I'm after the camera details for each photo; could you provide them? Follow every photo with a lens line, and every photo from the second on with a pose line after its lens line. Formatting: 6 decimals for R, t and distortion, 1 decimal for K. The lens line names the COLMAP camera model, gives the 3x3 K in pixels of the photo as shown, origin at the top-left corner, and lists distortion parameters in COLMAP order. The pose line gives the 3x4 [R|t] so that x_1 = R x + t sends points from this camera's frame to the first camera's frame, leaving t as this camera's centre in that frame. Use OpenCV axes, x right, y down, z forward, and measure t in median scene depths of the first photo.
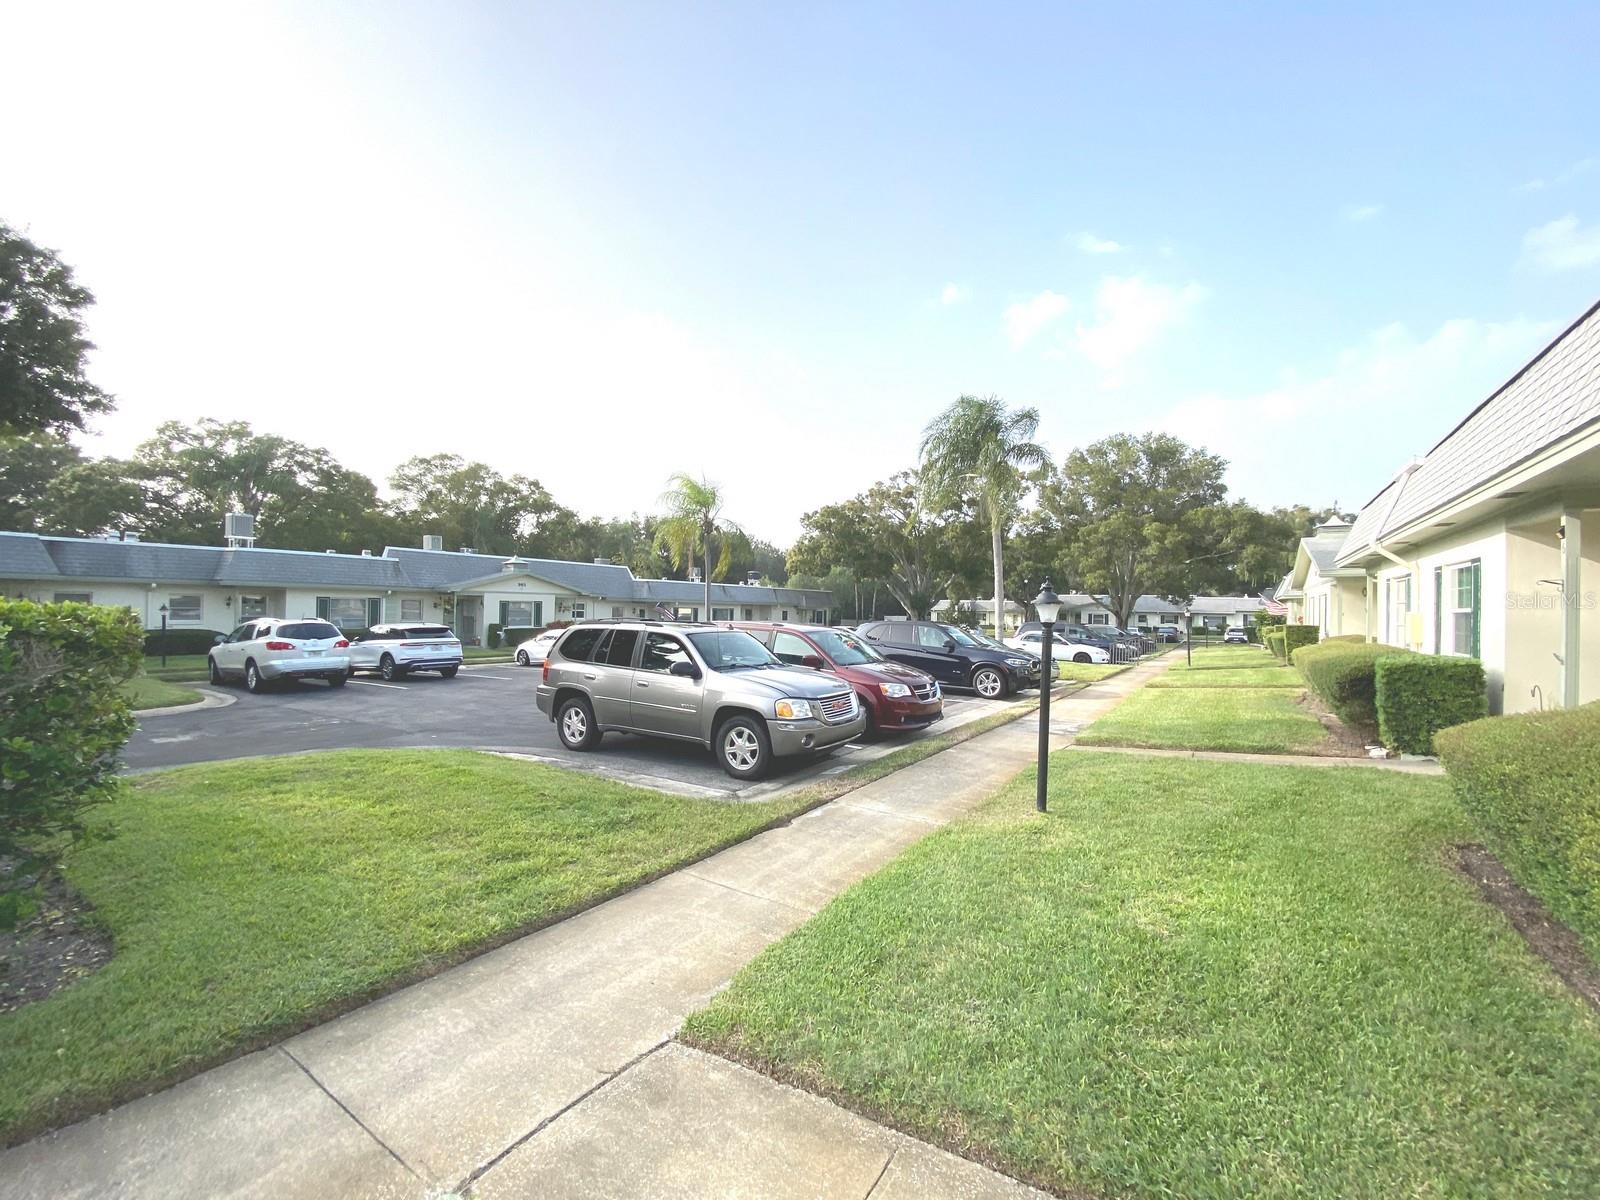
lens RADIAL K [[650.8, 0, 805.3], [0, 650.8, 607.1], [0, 0, 1]] dist [0.016141, -0.019142]
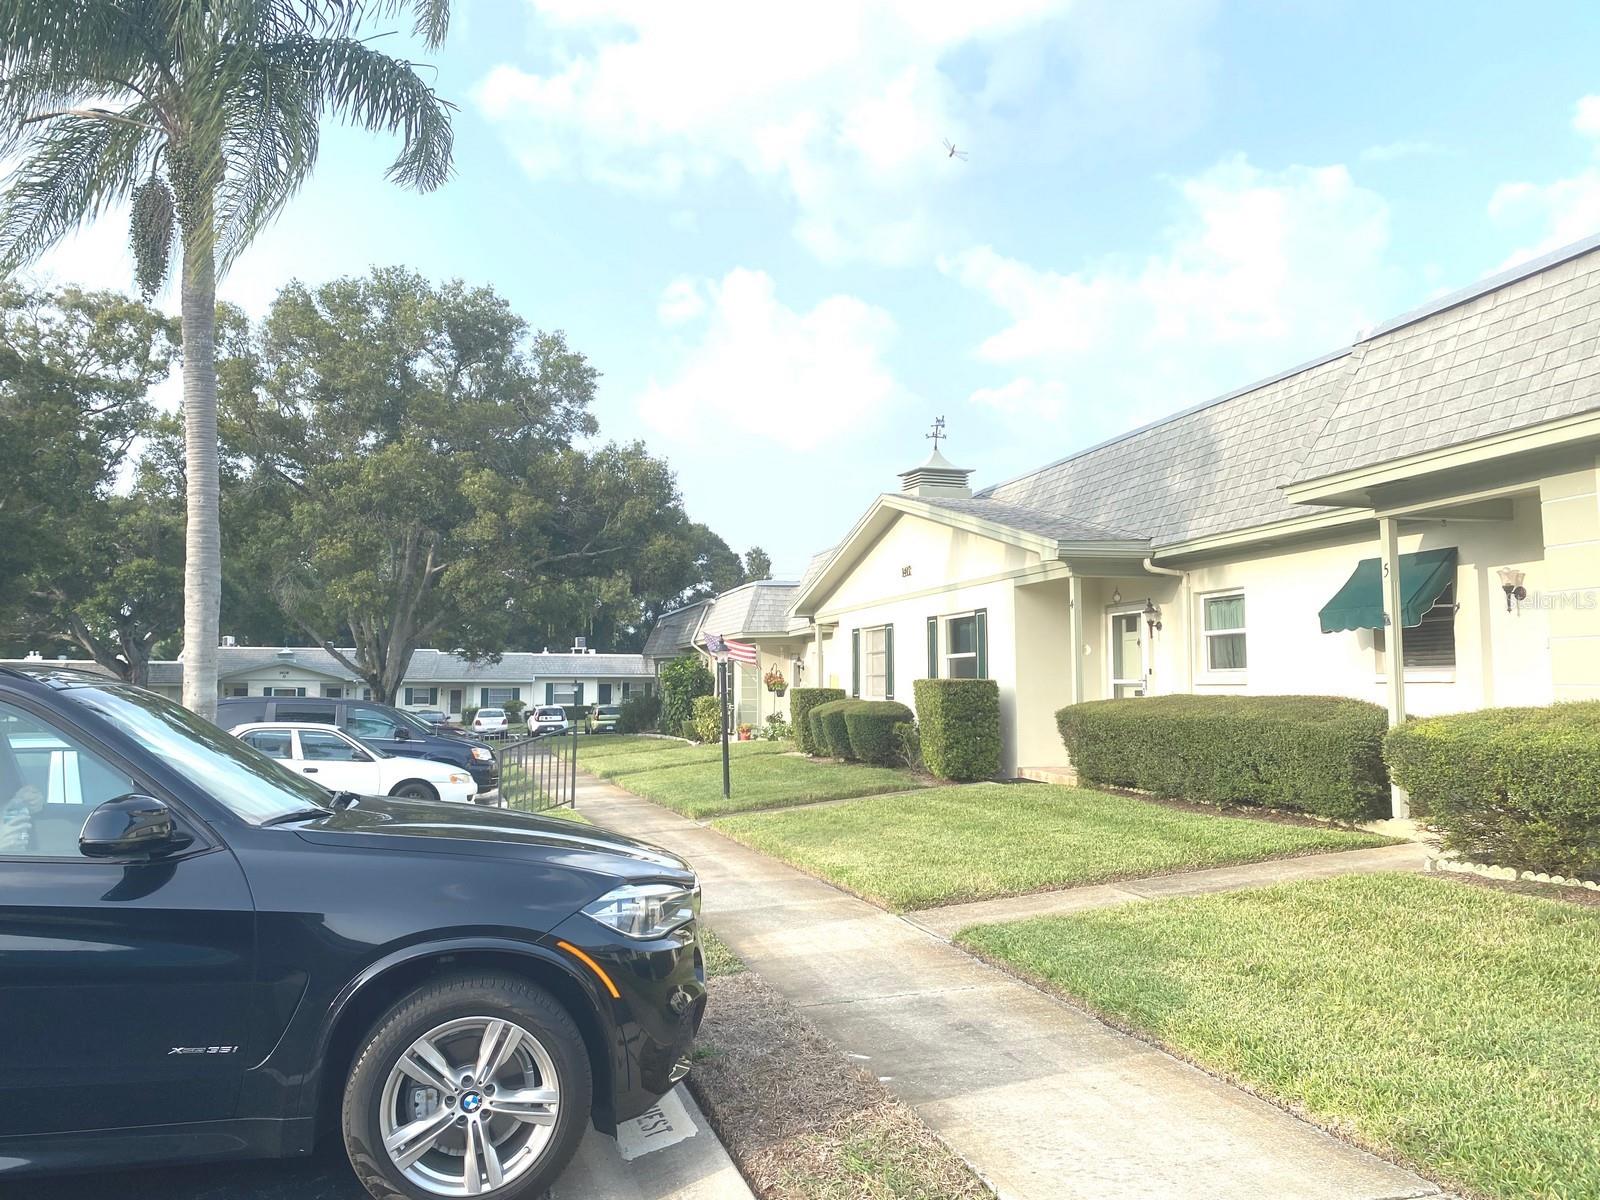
lens RADIAL K [[1229.0, 0, 748.9], [0, 1229.0, 596.6], [0, 0, 1]] dist [0.039014, -0.004422]
pose [[0.681156, 0.045416, 0.730728, 0.047862], [0.003862, 0.997837, -0.065617, 0.011517], [-0.732128, 0.047518, 0.679508, 0.287721]]
